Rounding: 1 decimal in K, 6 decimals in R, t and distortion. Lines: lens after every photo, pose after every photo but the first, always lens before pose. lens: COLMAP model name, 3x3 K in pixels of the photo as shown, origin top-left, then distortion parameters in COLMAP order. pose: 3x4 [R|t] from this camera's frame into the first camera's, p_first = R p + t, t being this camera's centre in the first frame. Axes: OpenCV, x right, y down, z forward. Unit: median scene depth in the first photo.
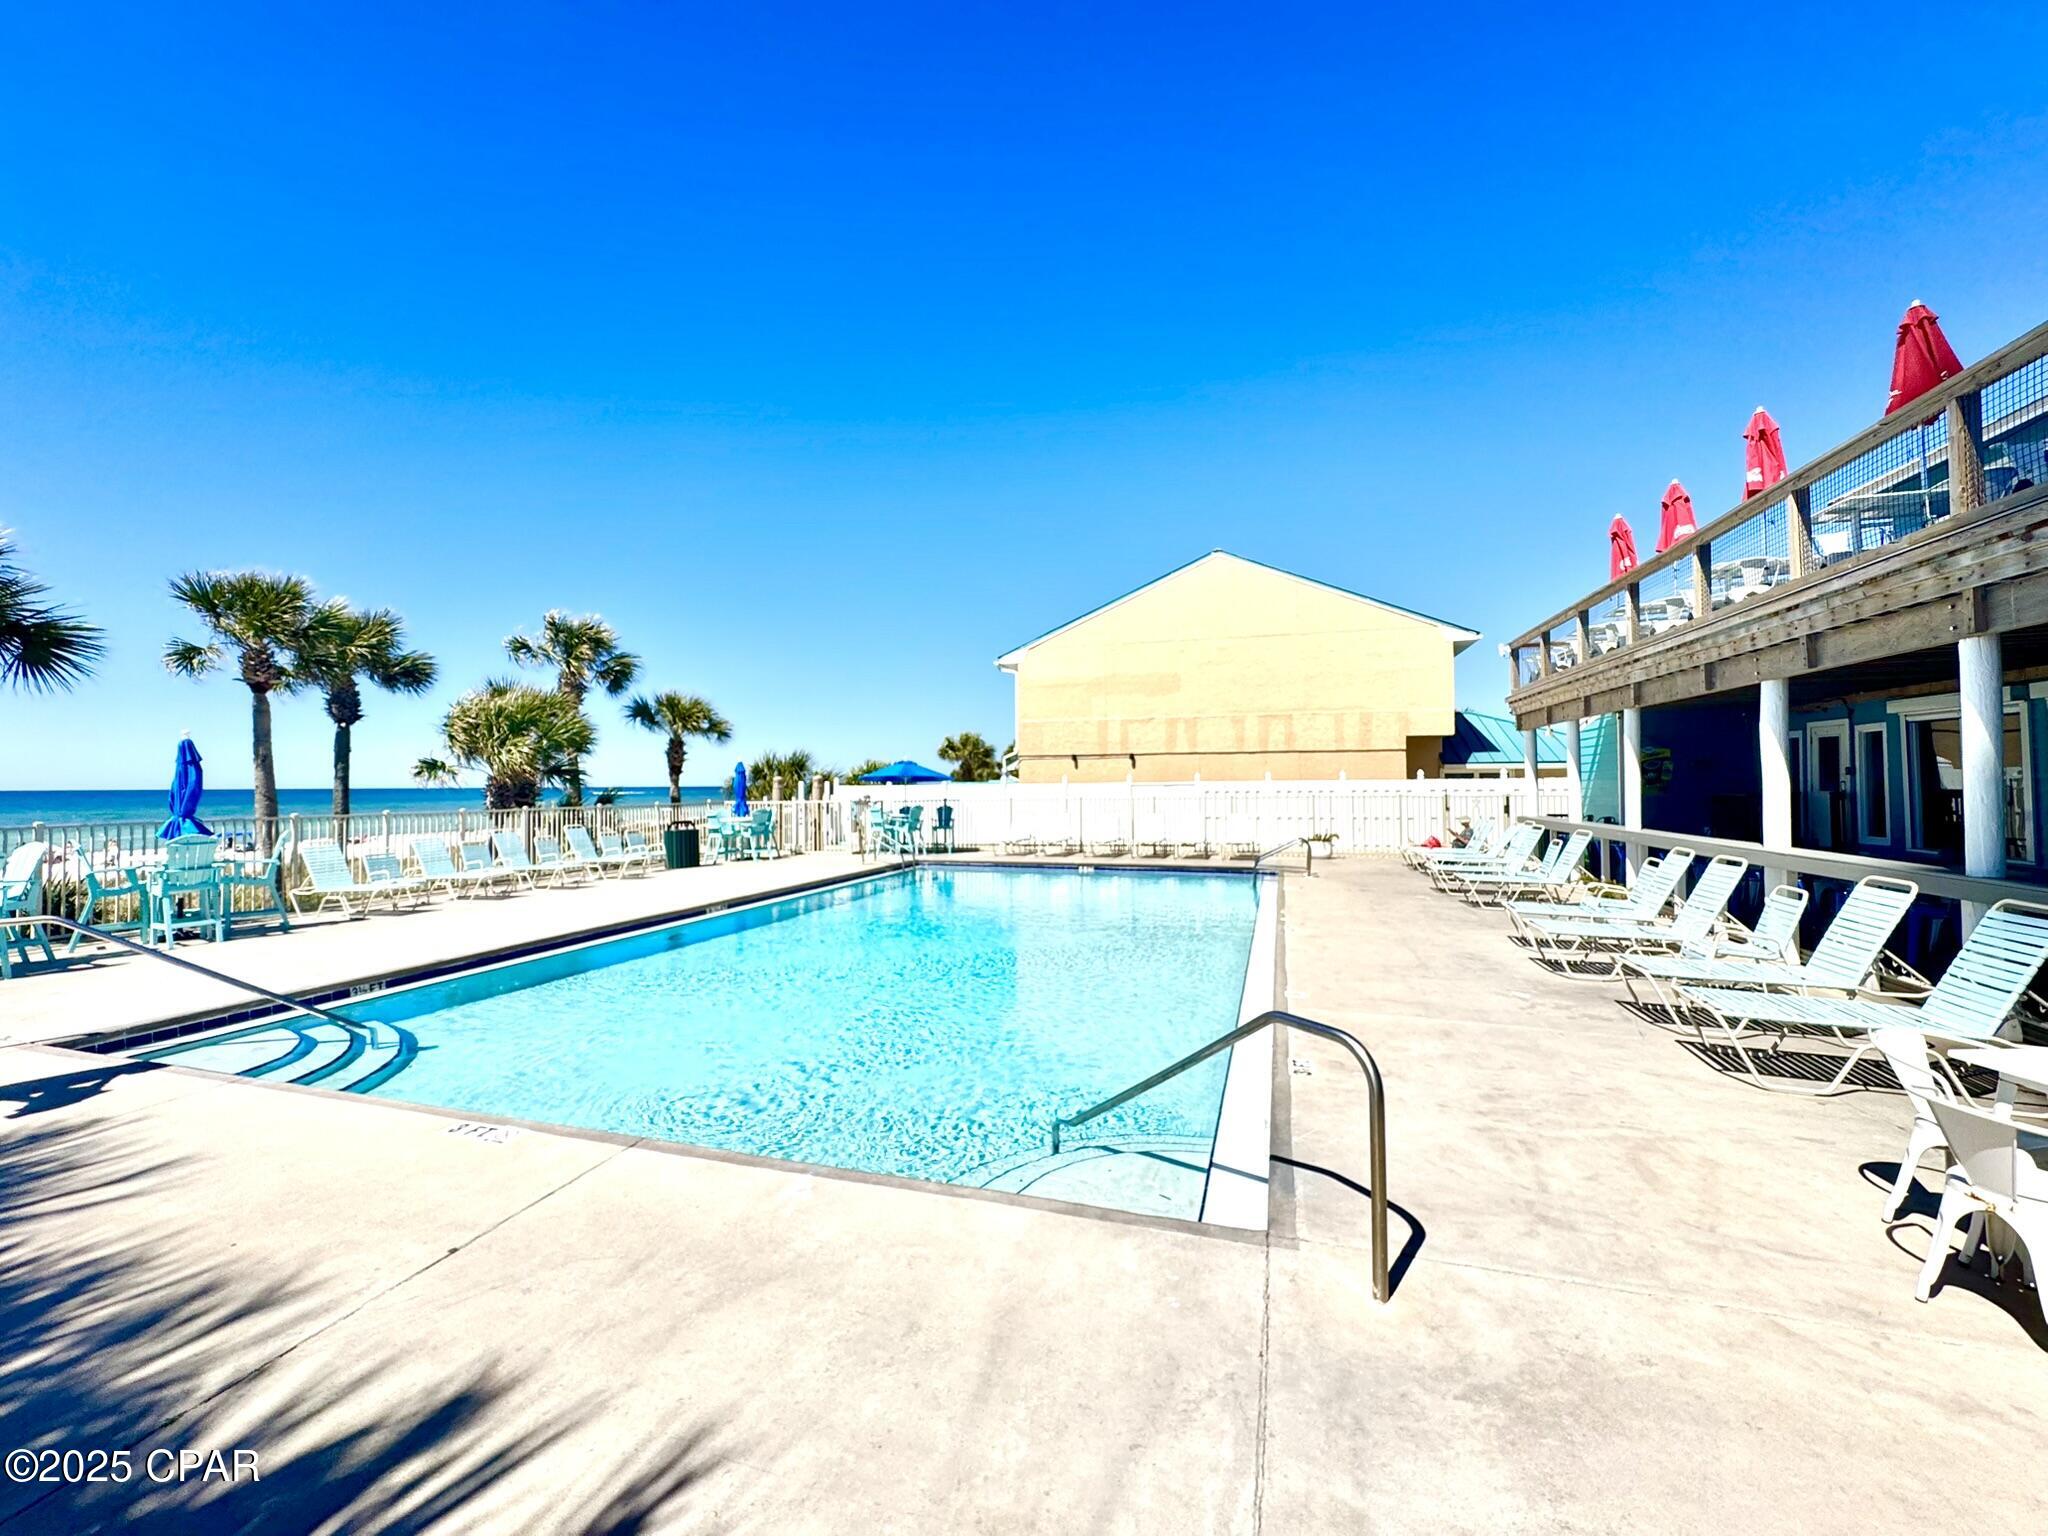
lens RADIAL K [[818.2, 0, 1024.0], [0, 818.2, 768.0], [0, 0, 1]] dist [0.000036, -0.000087]
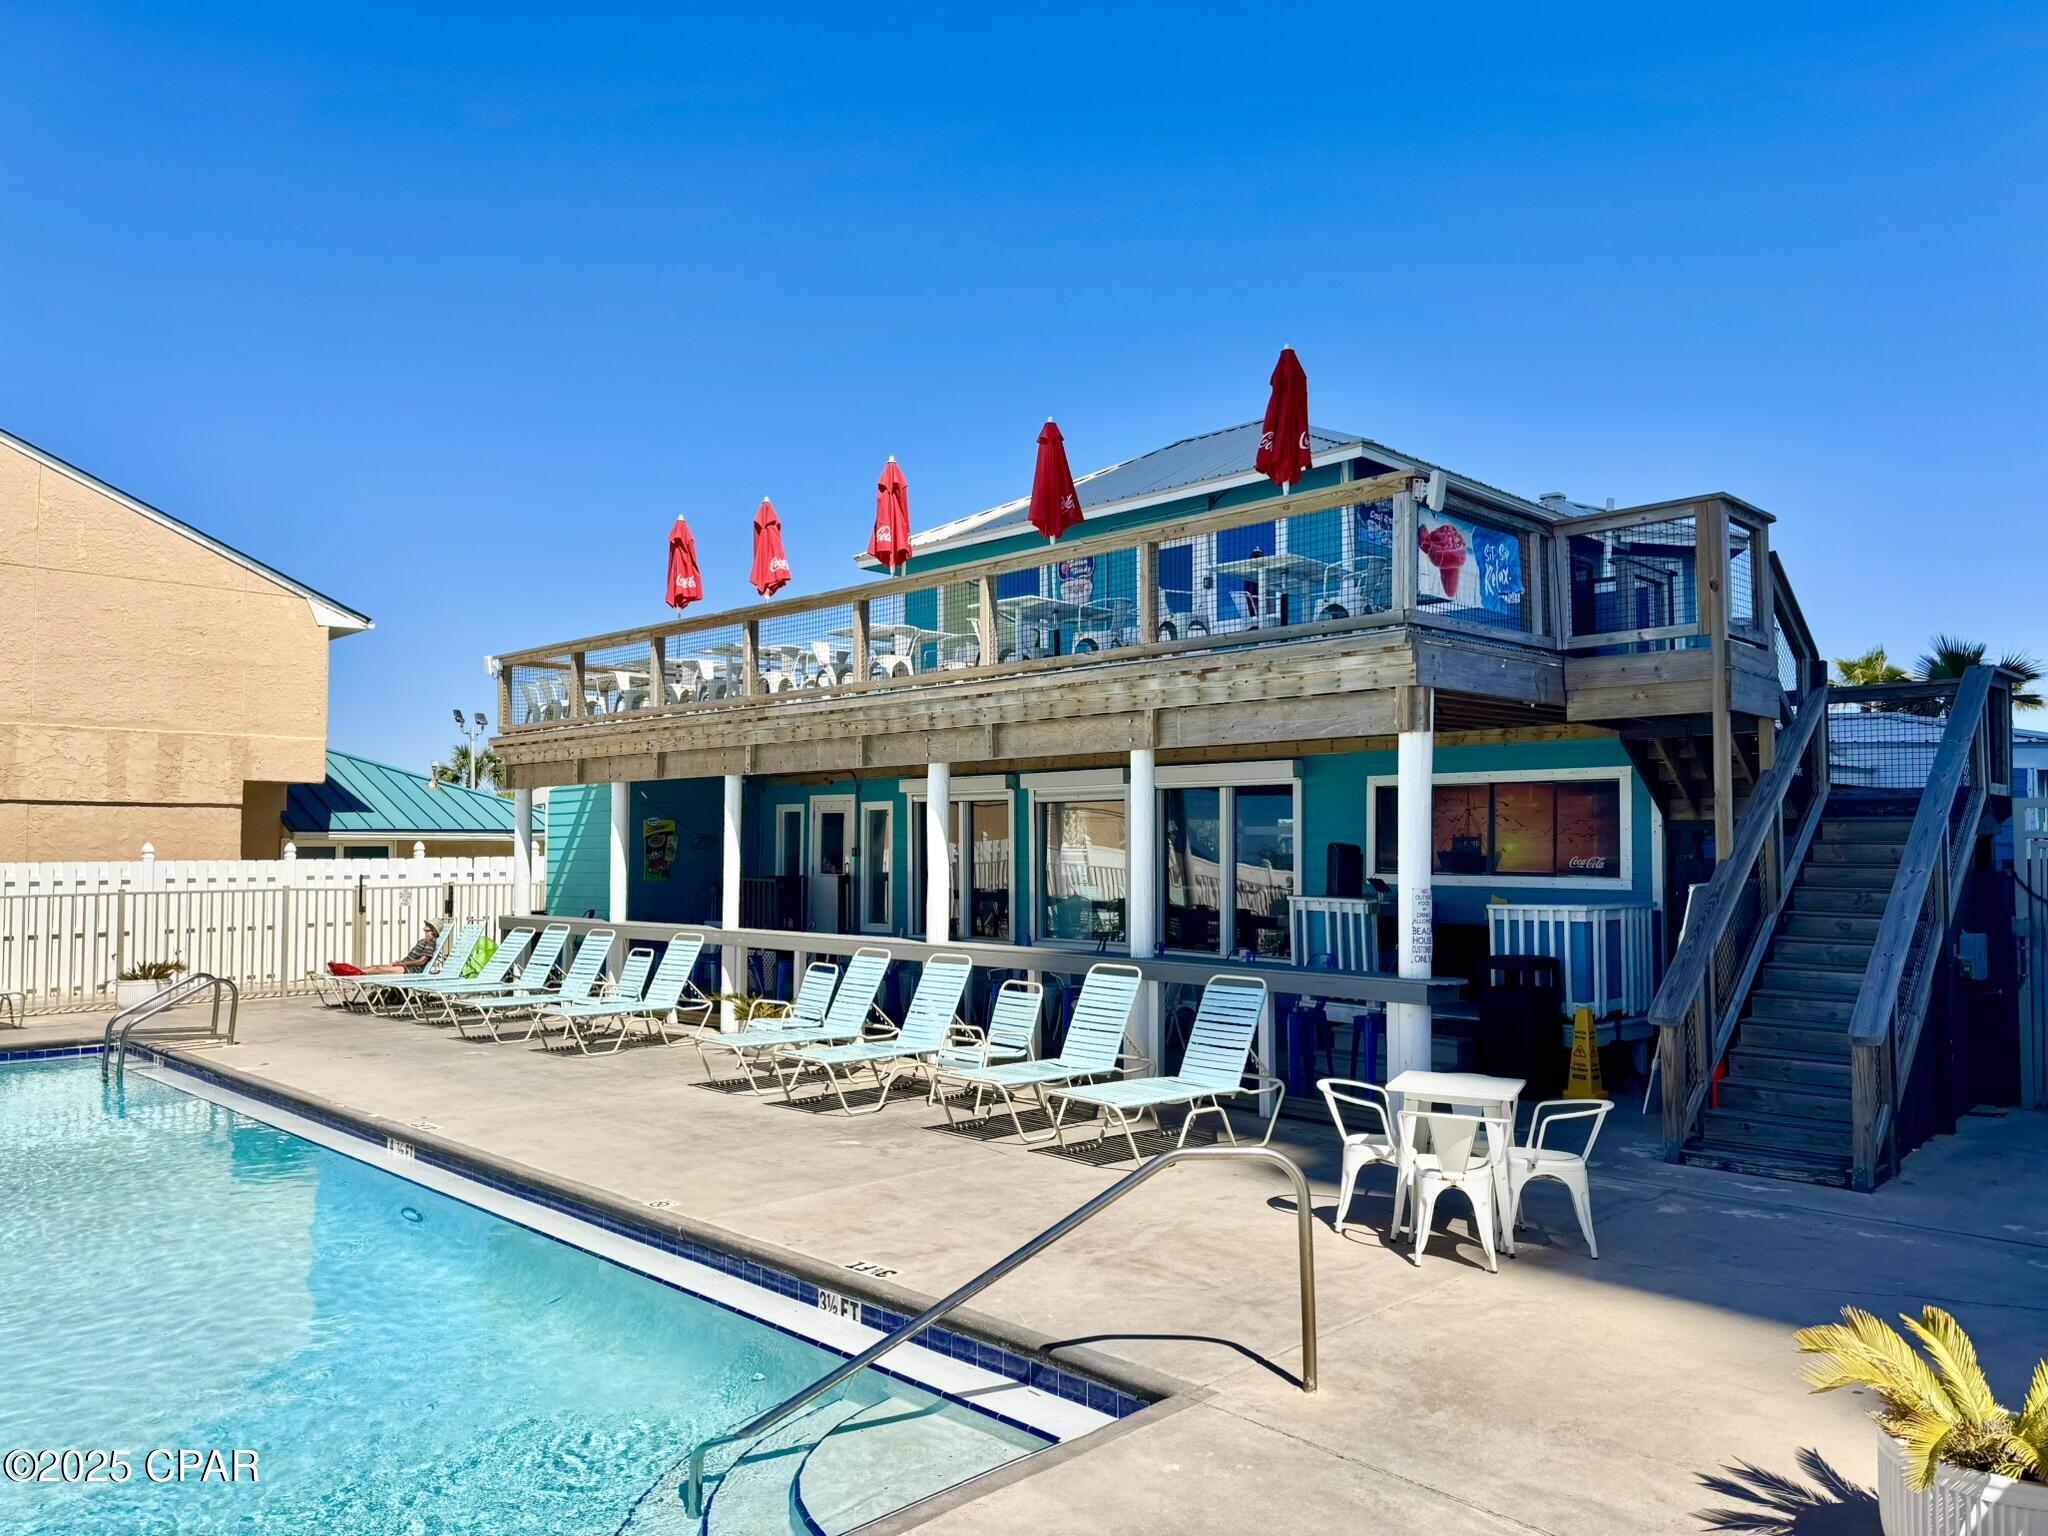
lens RADIAL K [[1433.2, 0, 1024.0], [0, 1433.2, 768.0], [0, 0, 1]] dist [0.136273, -0.232287]
pose [[0.462448, 0.051917, 0.885125, -0.556235], [-0.017390, 0.998623, -0.049488, -0.024268], [-0.886476, 0.007493, 0.462714, 0.166545]]
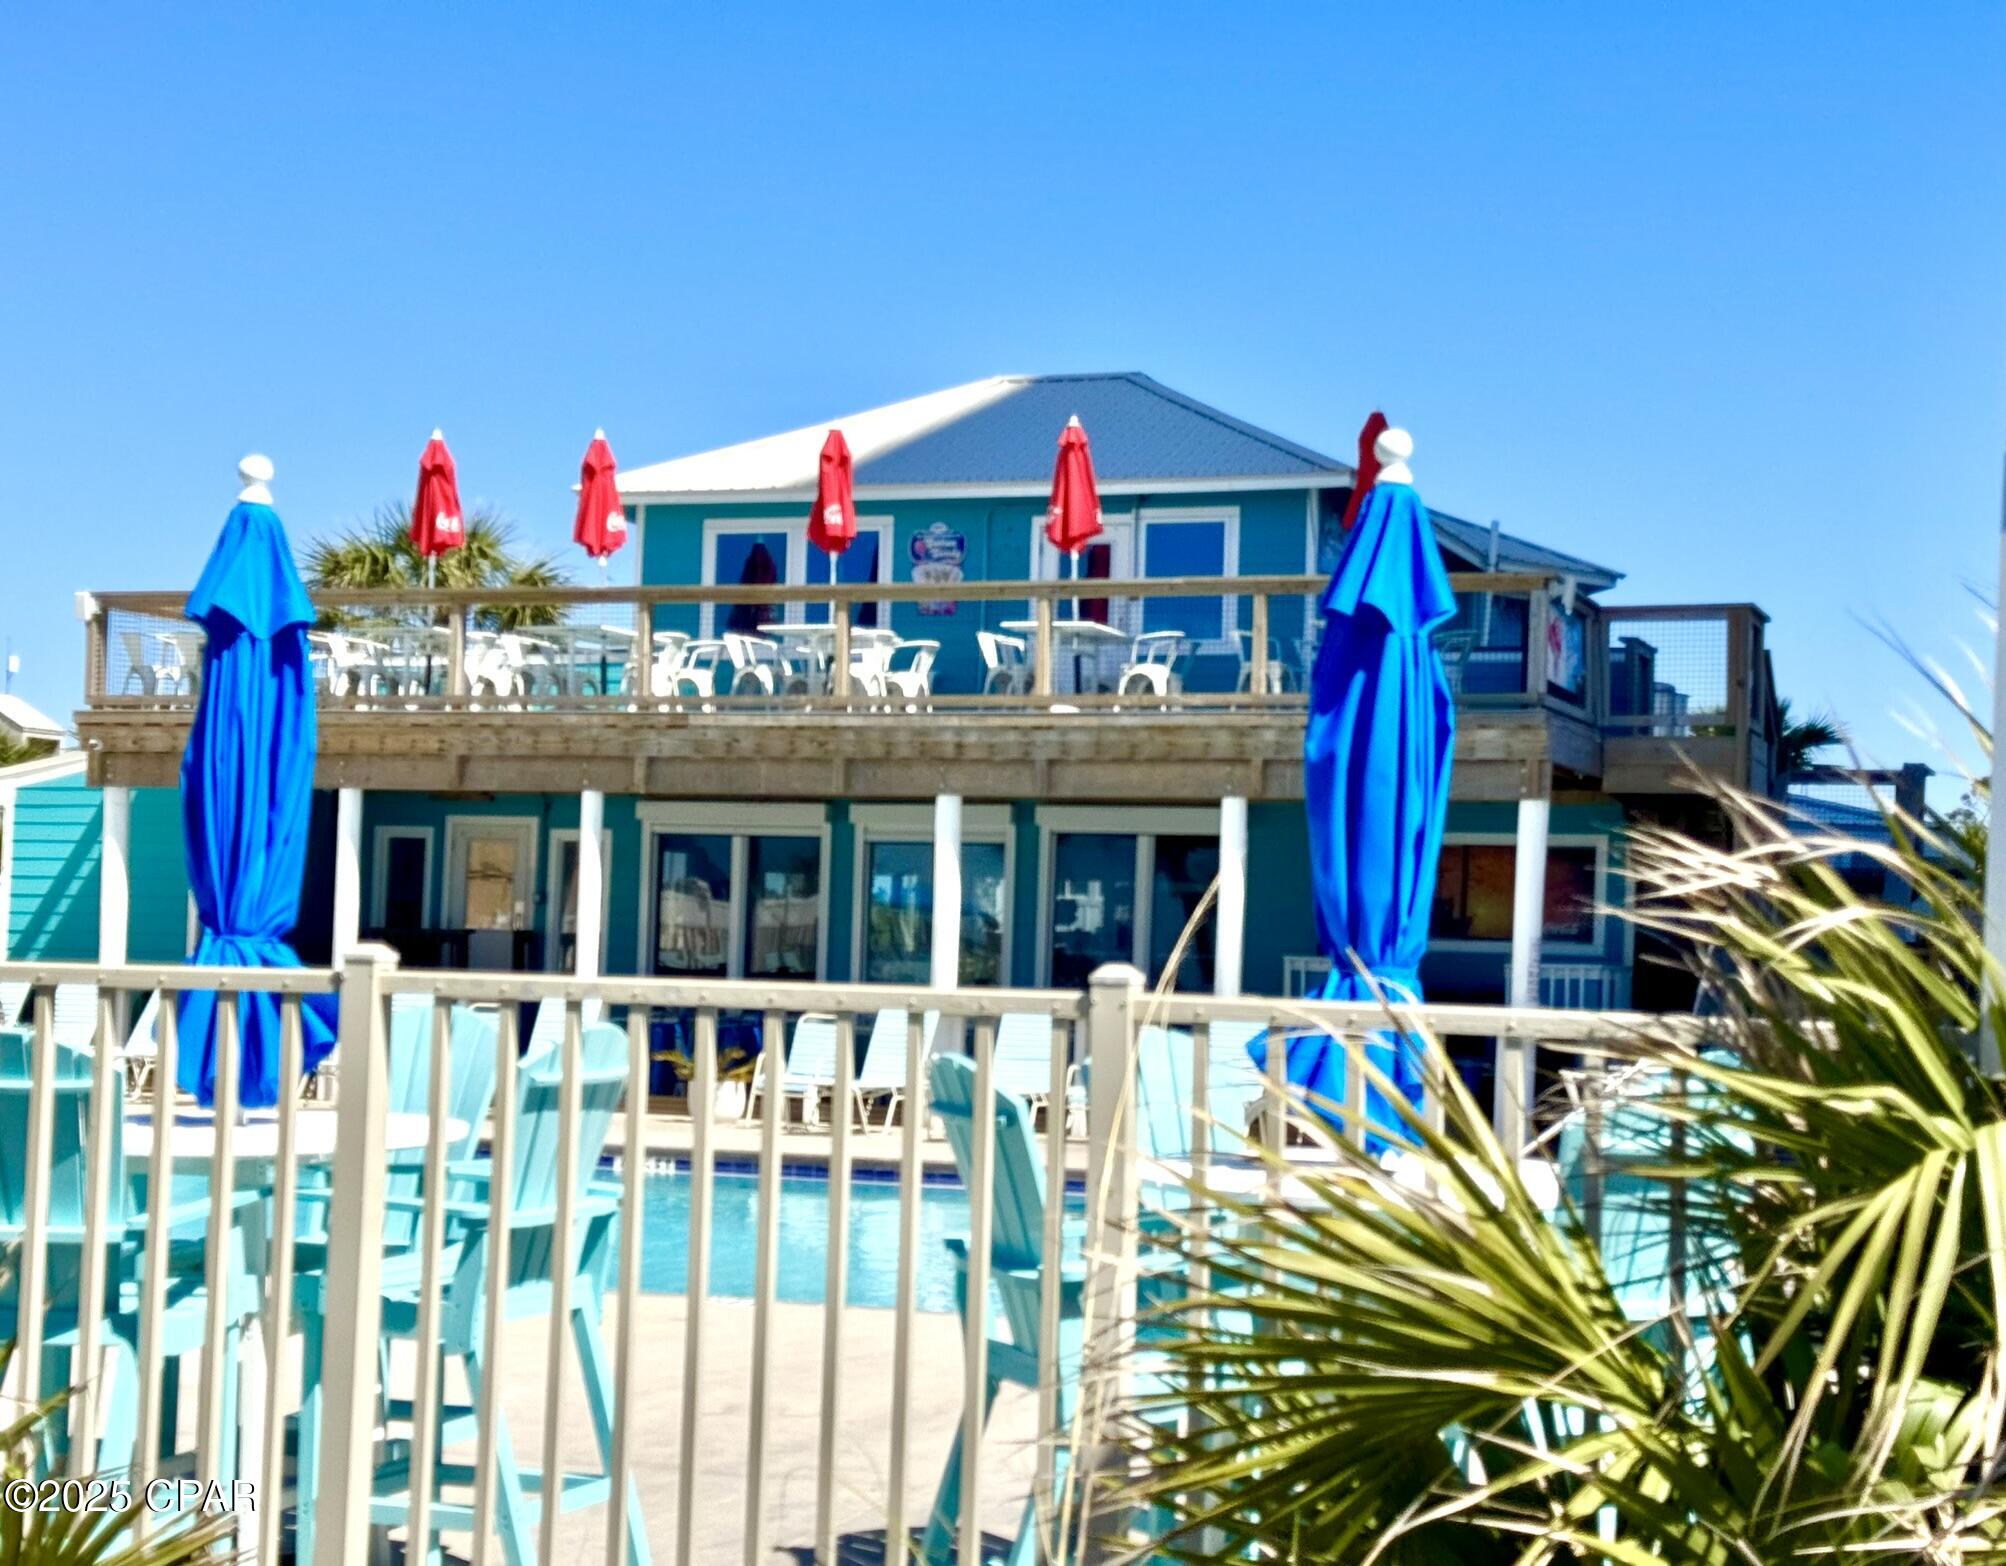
lens RADIAL K [[3106.2, 0, 1135.1], [0, 3106.2, 843.7], [0, 0, 1]] dist [0.016885, 0.021827]
pose [[0.024984, 0.045595, 0.998648, -2.500641], [-0.047205, 0.997899, -0.044380, 0.081616], [-0.998573, -0.046032, 0.027084, 0.805635]]
